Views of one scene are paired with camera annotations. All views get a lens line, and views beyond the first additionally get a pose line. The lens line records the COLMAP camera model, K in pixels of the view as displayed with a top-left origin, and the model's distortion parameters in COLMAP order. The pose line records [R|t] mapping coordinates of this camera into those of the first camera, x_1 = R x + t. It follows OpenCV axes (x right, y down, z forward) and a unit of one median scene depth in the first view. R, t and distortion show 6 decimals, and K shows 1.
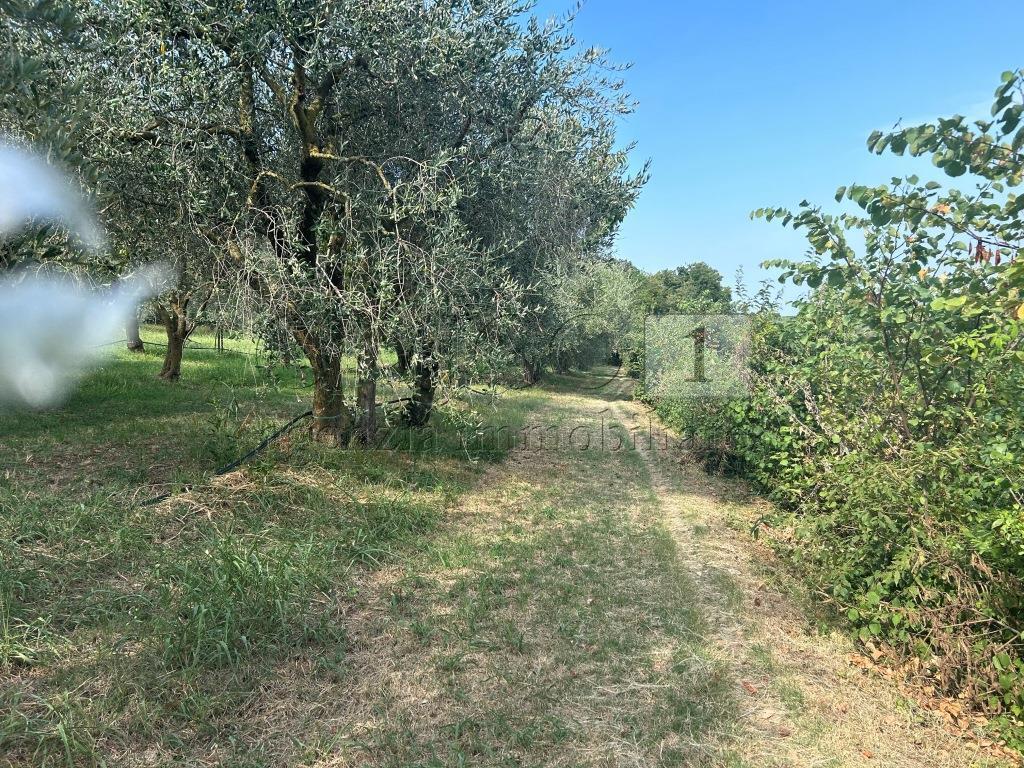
lens RADIAL K [[760.4, 0, 521.8], [0, 760.4, 382.4], [0, 0, 1]] dist [0.031889, -0.039532]
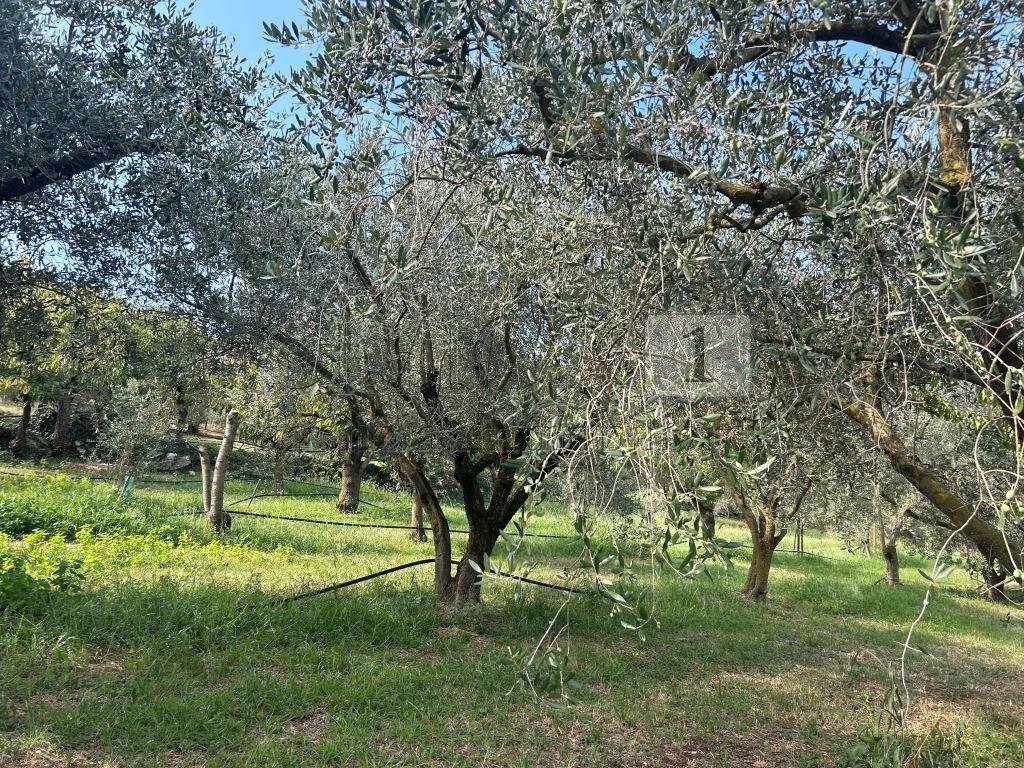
lens RADIAL K [[760.4, 0, 510.7], [0, 760.4, 385.8], [0, 0, 1]] dist [0.031889, -0.039532]
pose [[0.755394, -0.075083, -0.650955, -0.318003], [-0.085577, 0.973602, -0.211605, -0.077608], [0.649659, 0.215552, 0.729027, 0.560715]]
